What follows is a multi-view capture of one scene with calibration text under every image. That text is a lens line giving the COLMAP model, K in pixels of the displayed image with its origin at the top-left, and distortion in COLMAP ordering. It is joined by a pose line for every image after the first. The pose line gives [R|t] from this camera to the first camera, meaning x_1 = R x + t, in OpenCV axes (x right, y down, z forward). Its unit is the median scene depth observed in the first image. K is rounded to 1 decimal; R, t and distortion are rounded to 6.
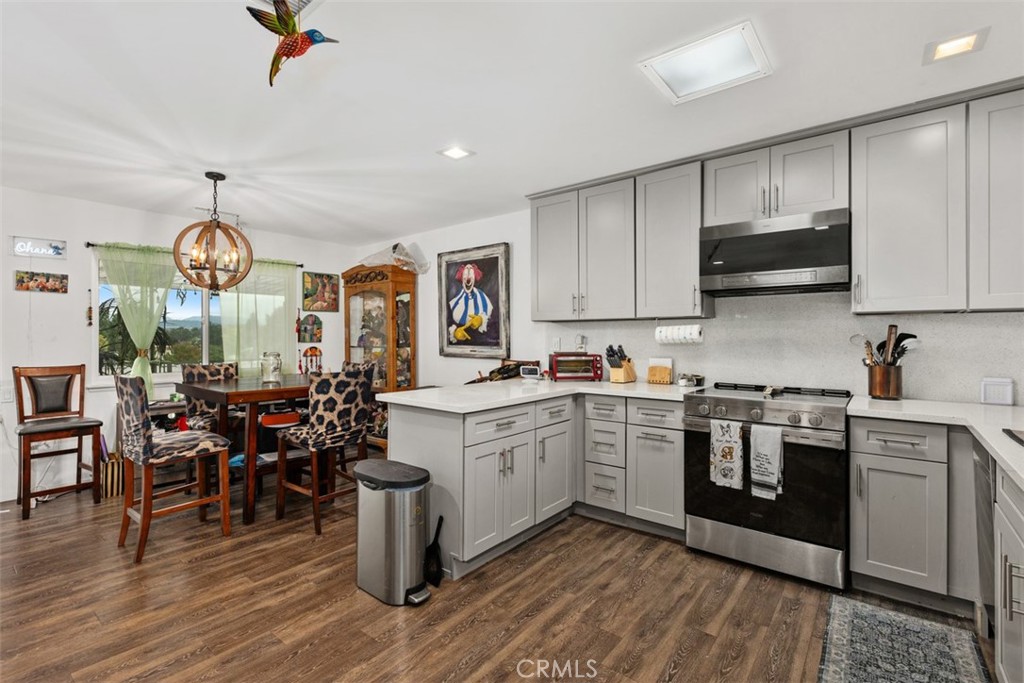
lens RADIAL K [[462.7, 0, 504.8], [0, 462.7, 335.7], [0, 0, 1]] dist [0.003110, -0.000415]
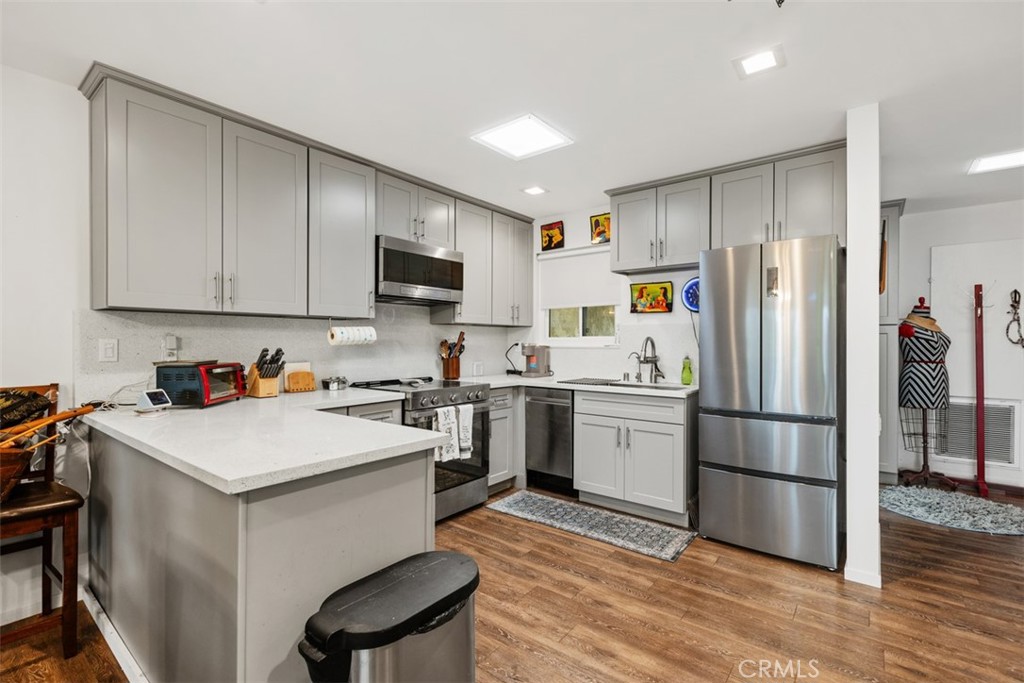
lens RADIAL K [[462.7, 0, 510.6], [0, 462.7, 345.2], [0, 0, 1]] dist [0.003110, -0.000415]
pose [[-0.014436, -0.008668, 0.999858, -0.492712], [-0.004804, 0.999951, 0.008599, 0.005664], [-0.999884, -0.004679, -0.014477, 0.561799]]
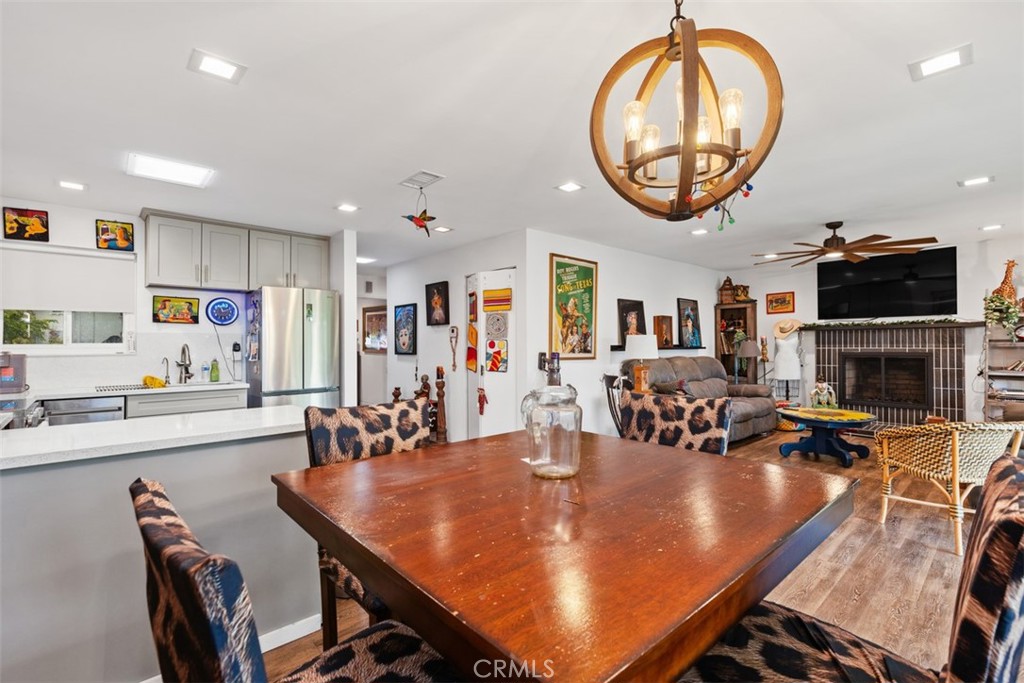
lens RADIAL K [[462.7, 0, 507.5], [0, 462.7, 345.0], [0, 0, 1]] dist [0.003110, -0.000415]
pose [[-0.988594, 0.007002, 0.150441, -0.484793], [0.006757, 0.999975, -0.002143, 0.005746], [-0.150452, -0.001102, -0.988617, 1.264346]]
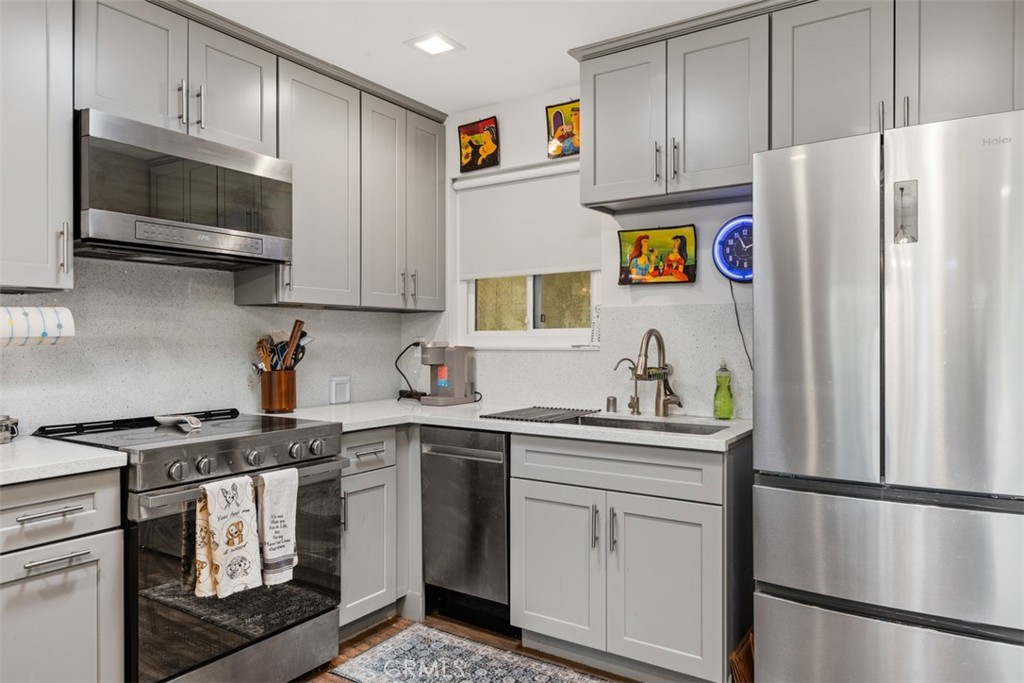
lens RADIAL K [[675.1, 0, 508.7], [0, 675.1, 344.4], [0, 0, 1]] dist [0.009213, -0.002652]
pose [[-0.093494, -0.008122, 0.995587, -0.255026], [-0.001401, 0.999967, 0.008027, 0.006469], [-0.995619, -0.000644, -0.093502, 0.486388]]
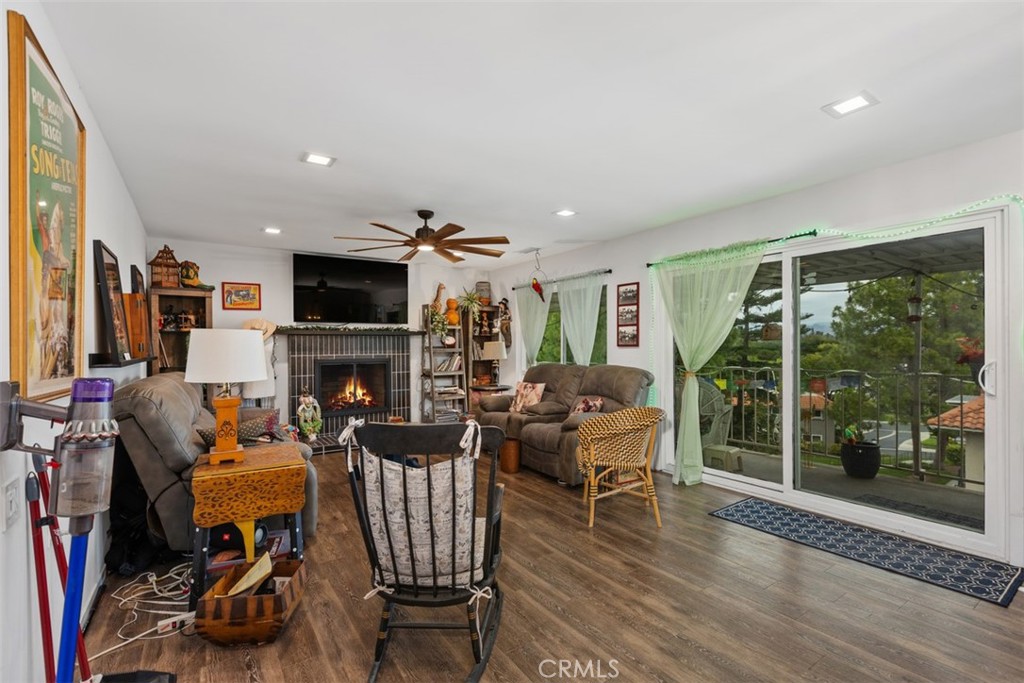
lens RADIAL K [[462.7, 0, 512.1], [0, 462.7, 348.3], [0, 0, 1]] dist [0.003110, -0.000415]
pose [[-0.287803, 0.004200, -0.957680, -0.175047], [0.011343, 0.999935, 0.000976, 0.004594], [0.957622, -0.010582, -0.287832, 0.415448]]
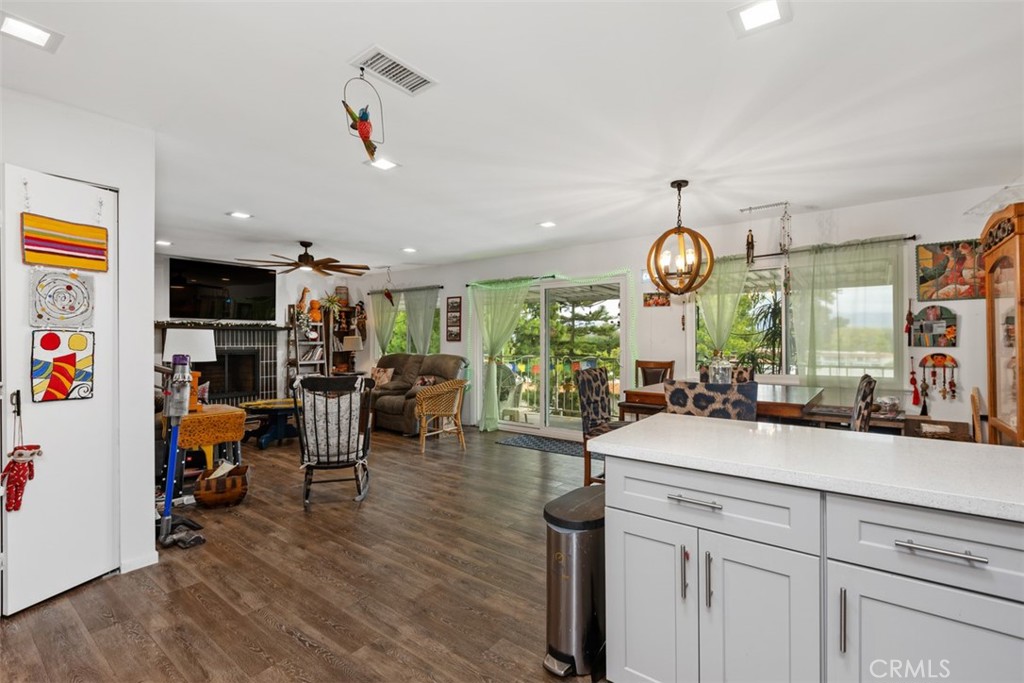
lens RADIAL K [[462.7, 0, 510.4], [0, 462.7, 338.1], [0, 0, 1]] dist [0.003110, -0.000415]
pose [[0.027398, -0.004749, -0.999613, 0.359175], [0.004852, 0.999978, -0.004618, 0.002895], [0.999613, -0.004724, 0.027420, 0.531058]]
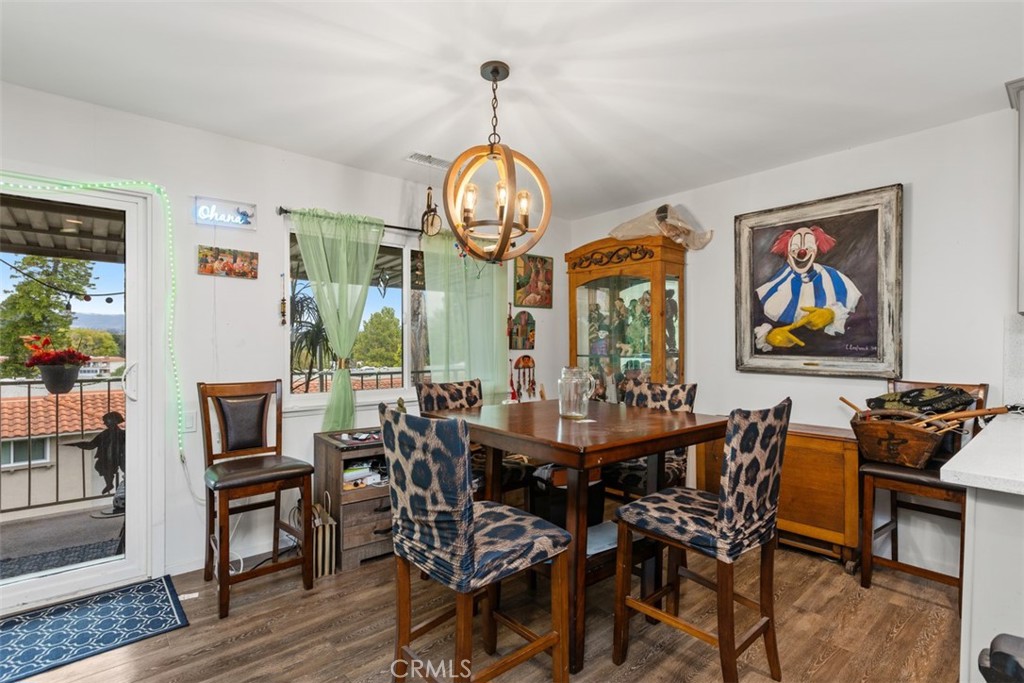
lens RADIAL K [[490.8, 0, 513.6], [0, 490.8, 346.7], [0, 0, 1]] dist [-0.000605, -0.000301]
pose [[0.985110, 0.004094, -0.171875, -0.441346], [-0.002490, 0.999951, 0.009548, 0.004180], [0.171906, -0.008978, 0.985072, 0.337893]]
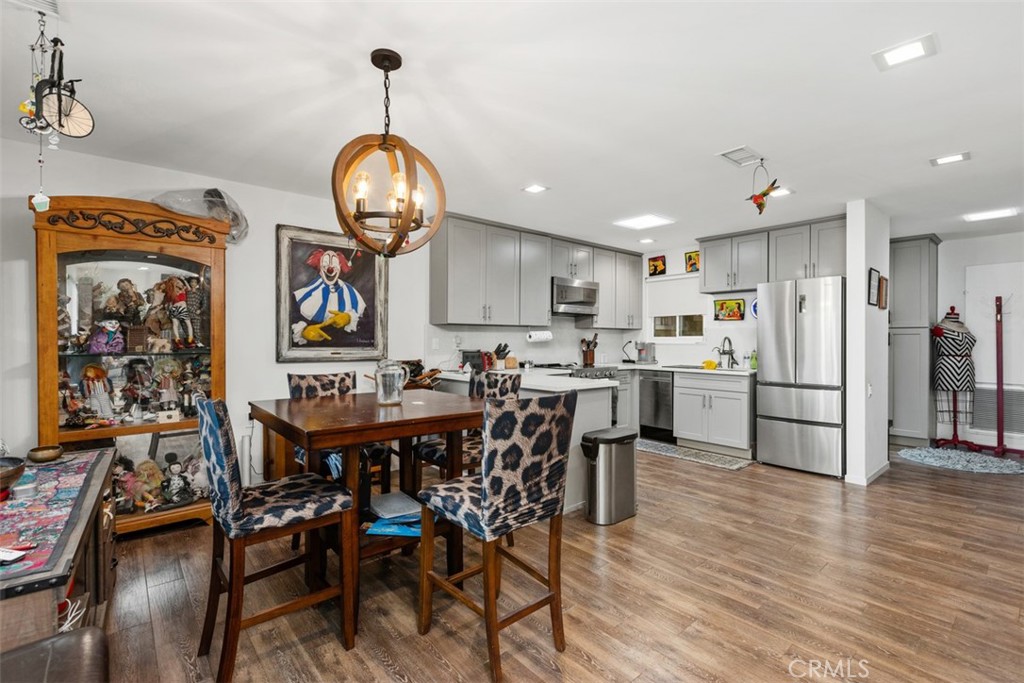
lens RADIAL K [[462.7, 0, 507.7], [0, 462.7, 339.7], [0, 0, 1]] dist [0.003110, -0.000415]
pose [[0.180350, -0.001589, 0.983601, -1.061575], [-0.005908, 0.999979, 0.002699, 0.004197], [-0.983585, -0.006298, 0.180337, 0.667778]]
